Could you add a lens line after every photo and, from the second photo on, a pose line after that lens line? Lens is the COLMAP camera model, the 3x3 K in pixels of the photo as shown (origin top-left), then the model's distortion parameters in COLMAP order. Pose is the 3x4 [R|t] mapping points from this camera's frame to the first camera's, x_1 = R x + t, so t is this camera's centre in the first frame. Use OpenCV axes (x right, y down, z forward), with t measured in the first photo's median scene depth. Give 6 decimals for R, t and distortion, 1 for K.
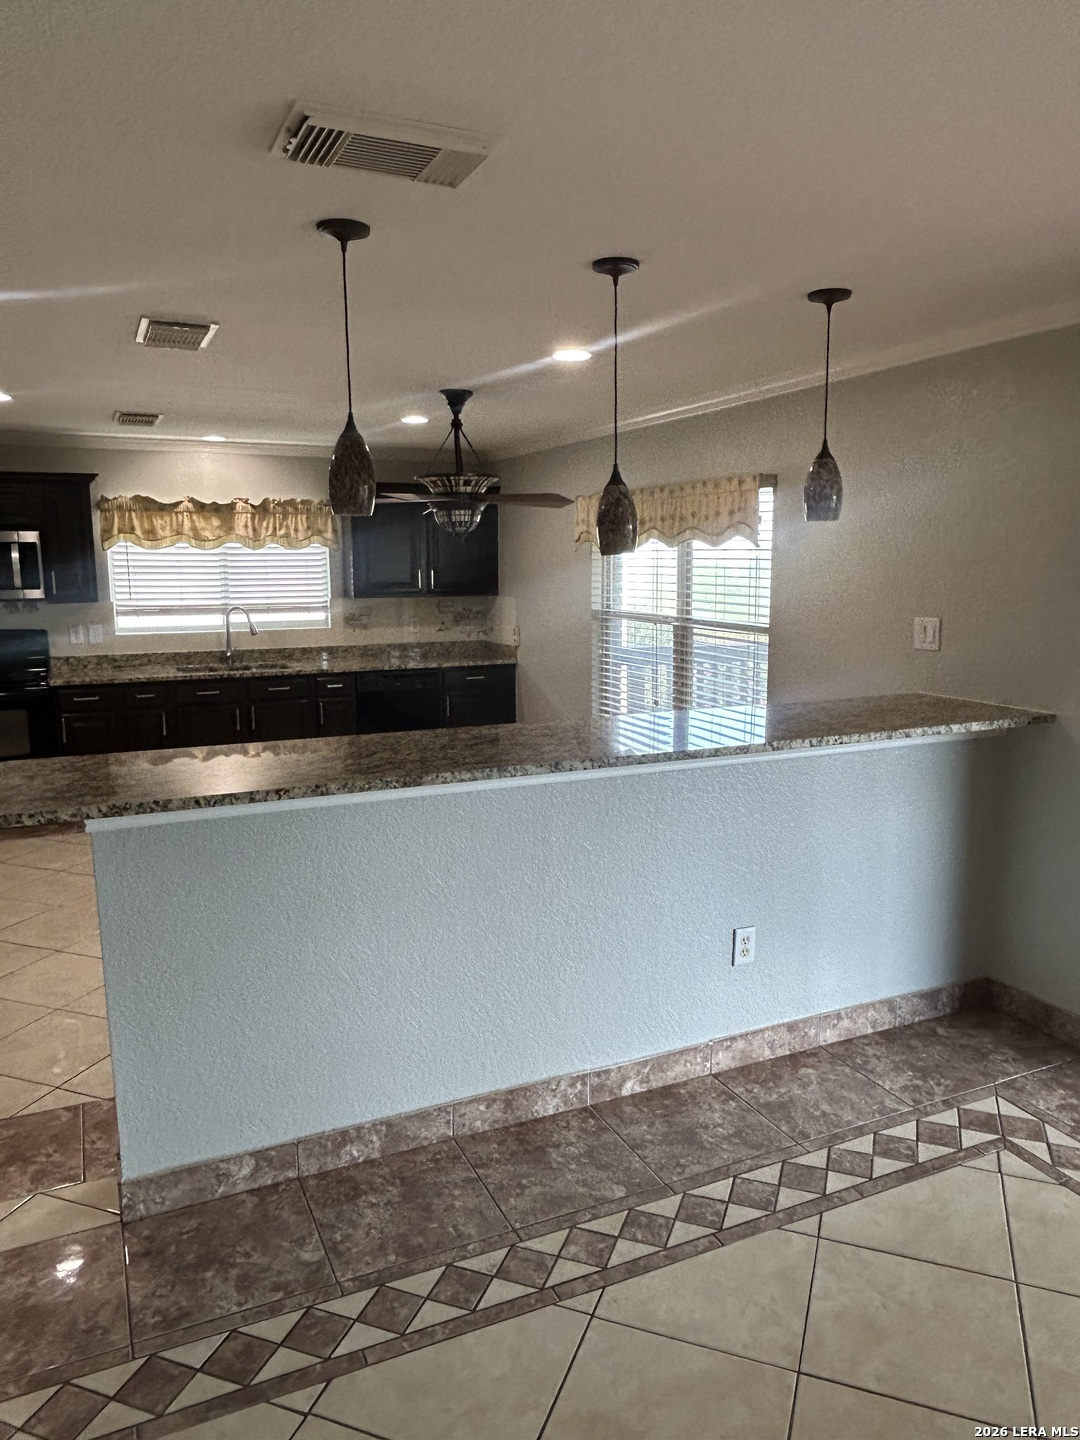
lens RADIAL K [[1011.0, 0, 536.8], [0, 1011.0, 731.0], [0, 0, 1]] dist [0.033289, -0.053325]
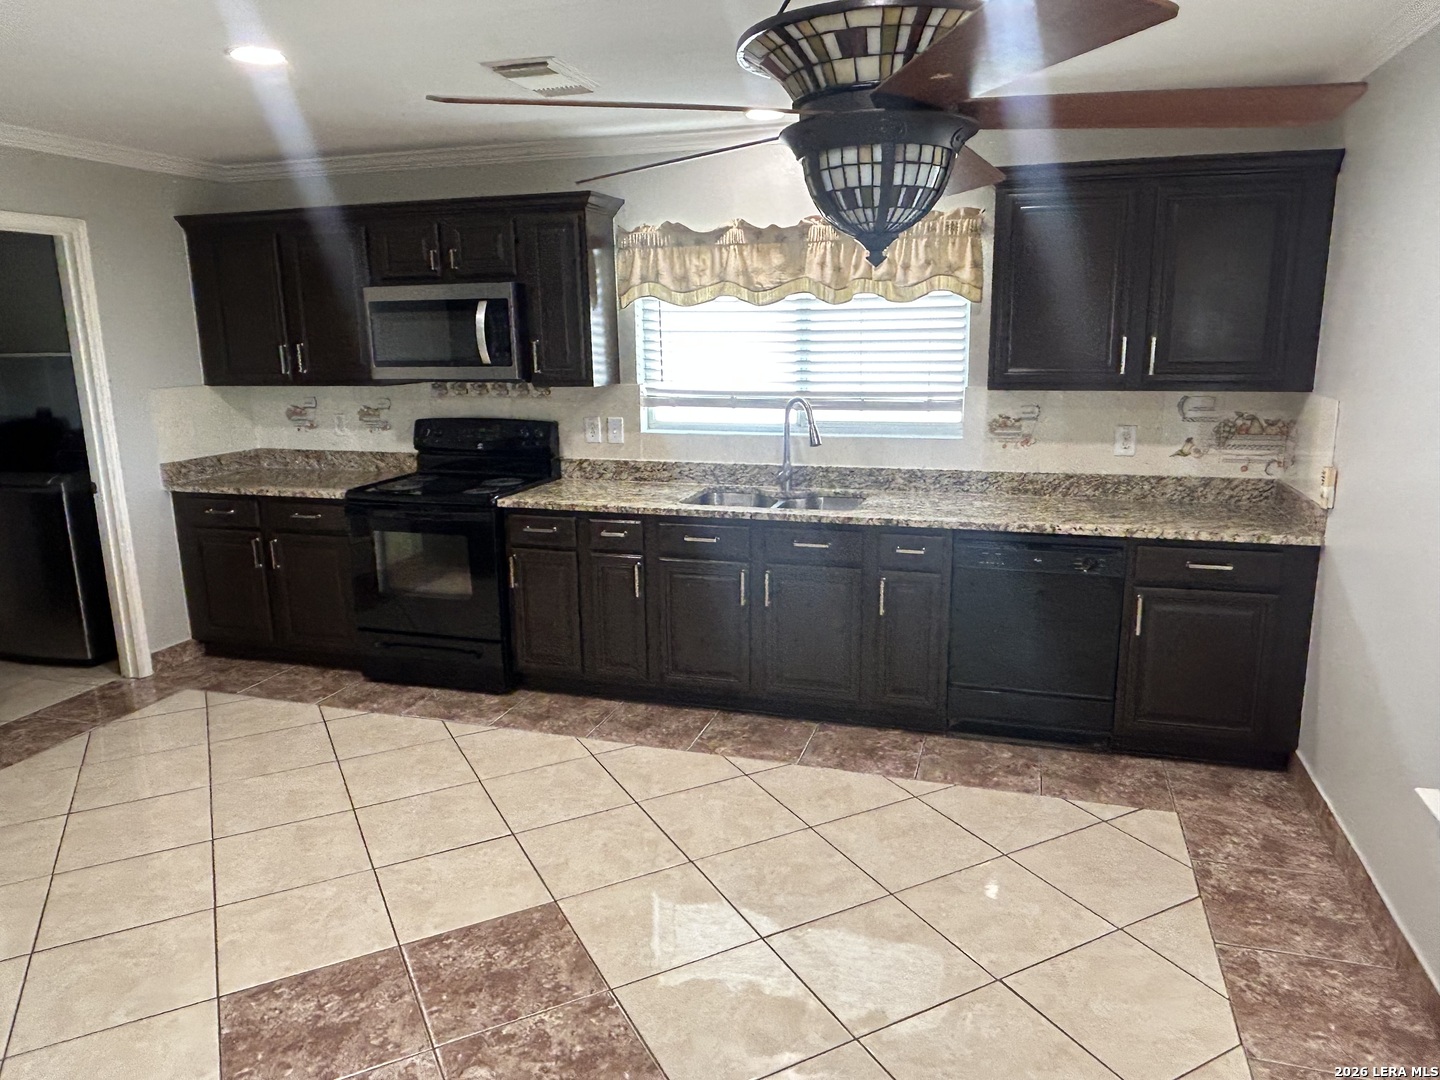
lens RADIAL K [[976.5, 0, 726.2], [0, 976.5, 541.8], [0, 0, 1]] dist [-0.002676, -0.005284]
pose [[0.743467, 0.140091, -0.653935, 0.079937], [-0.101975, 0.990127, 0.096176, -0.100420], [0.660953, -0.004819, 0.750412, 0.597159]]
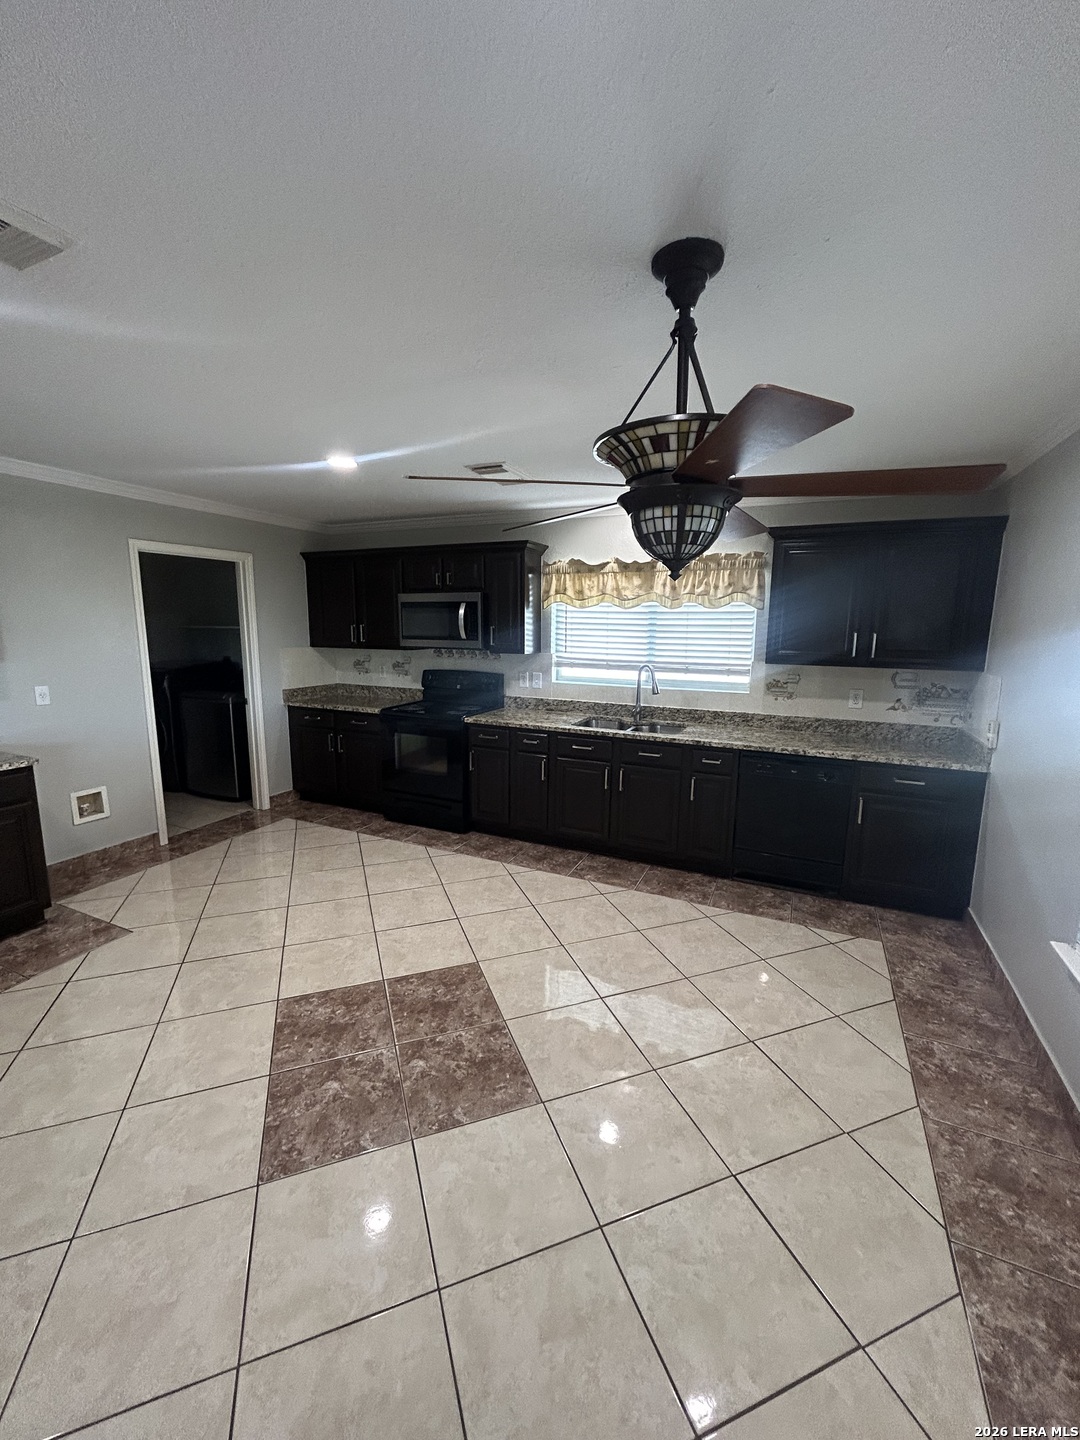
lens RADIAL K [[580.9, 0, 540.0], [0, 580.9, 720.0], [0, 0, 1]] dist [-0.007802, 0.004757]
pose [[0.648851, 0.138501, -0.748205, 0.085926], [-0.140825, 0.988166, 0.060796, -0.100077], [0.747771, 0.065919, 0.660677, 0.614118]]
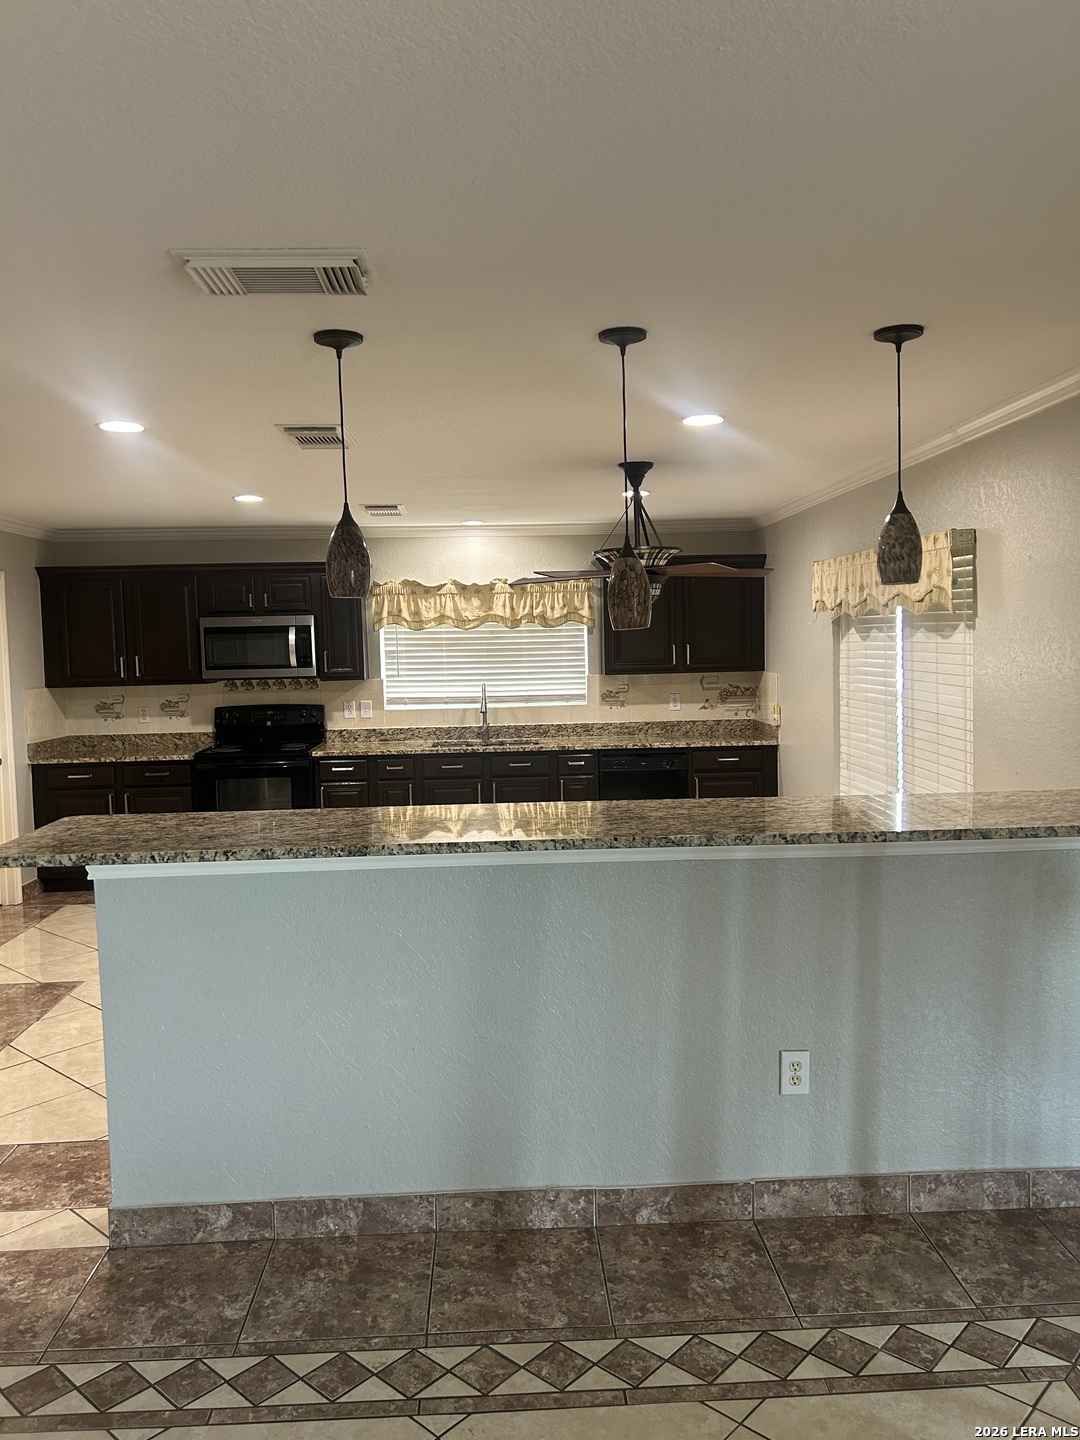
lens RADIAL K [[1085.2, 0, 540.0], [0, 1085.2, 720.0], [0, 0, 1]] dist [0.086295, -0.107918]
pose [[0.925000, 0.012392, -0.379766, 0.185939], [-0.046127, 0.995738, -0.079861, -0.001139], [0.377158, 0.091389, 0.921629, 0.015509]]
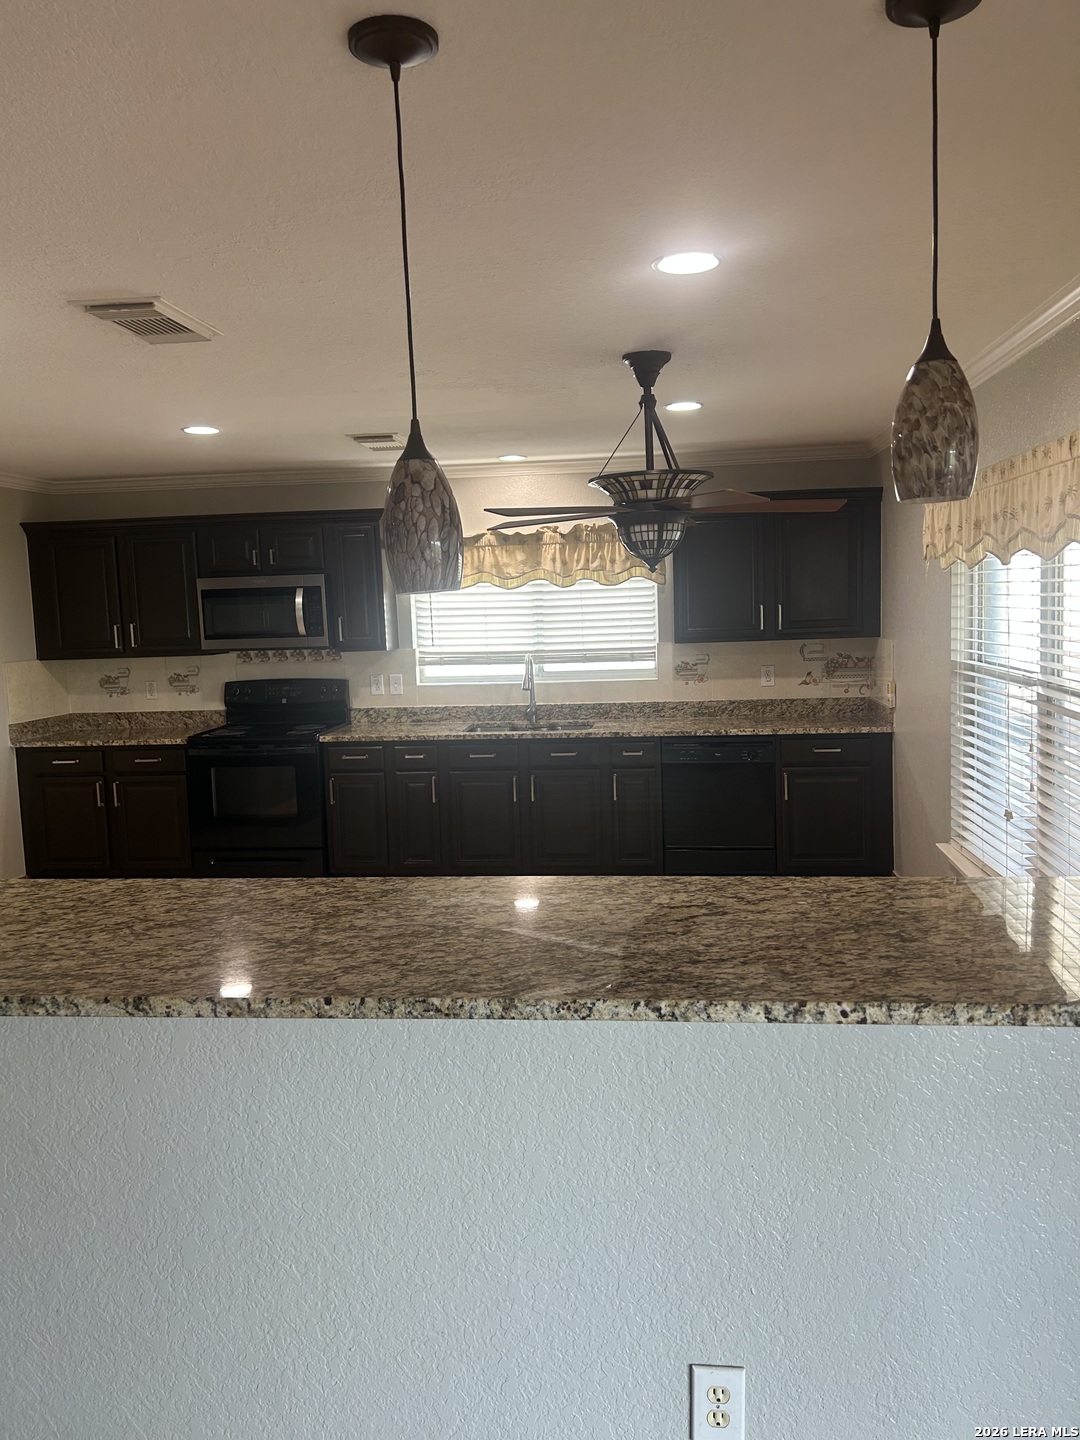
lens RADIAL K [[1084.7, 0, 547.8], [0, 1084.7, 718.1], [0, 0, 1]] dist [0.104821, -0.166194]
pose [[0.854720, 0.032998, -0.518039, 0.205164], [-0.059030, 0.997682, -0.033845, -0.044257], [0.515721, 0.059508, 0.854687, 0.262438]]
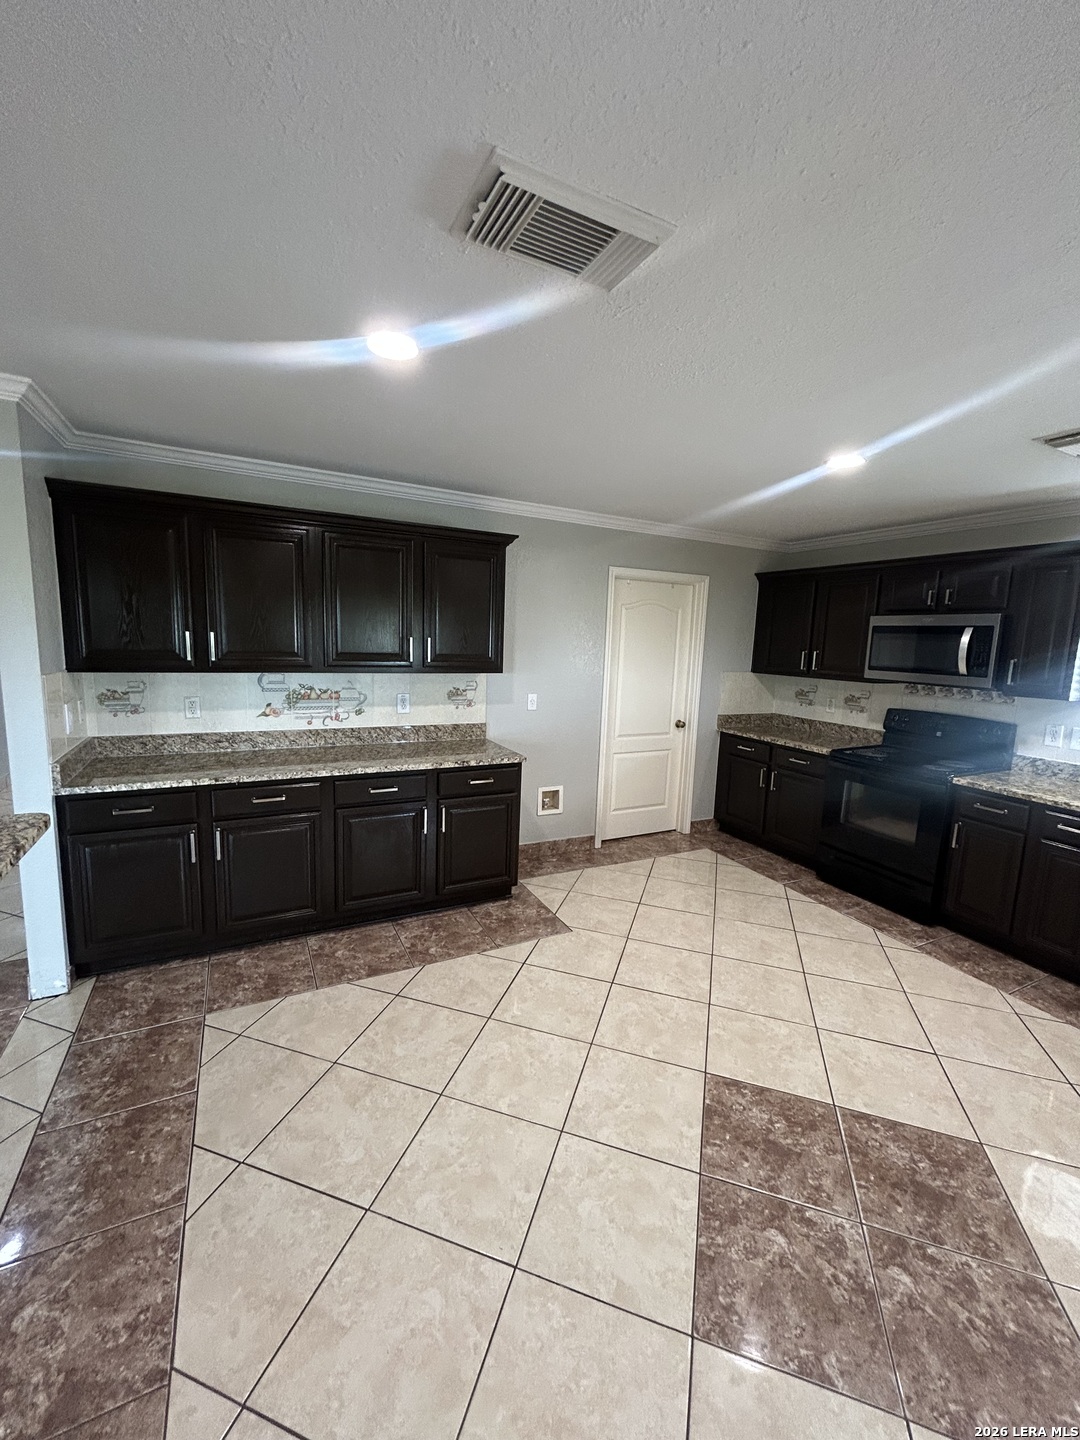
lens RADIAL K [[580.9, 0, 540.0], [0, 580.9, 720.0], [0, 0, 1]] dist [-0.007802, 0.004757]
pose [[0.036705, 0.149554, -0.988072, 0.008638], [-0.203657, 0.969108, 0.139118, -0.095235], [0.978354, 0.196121, 0.066028, 0.592414]]
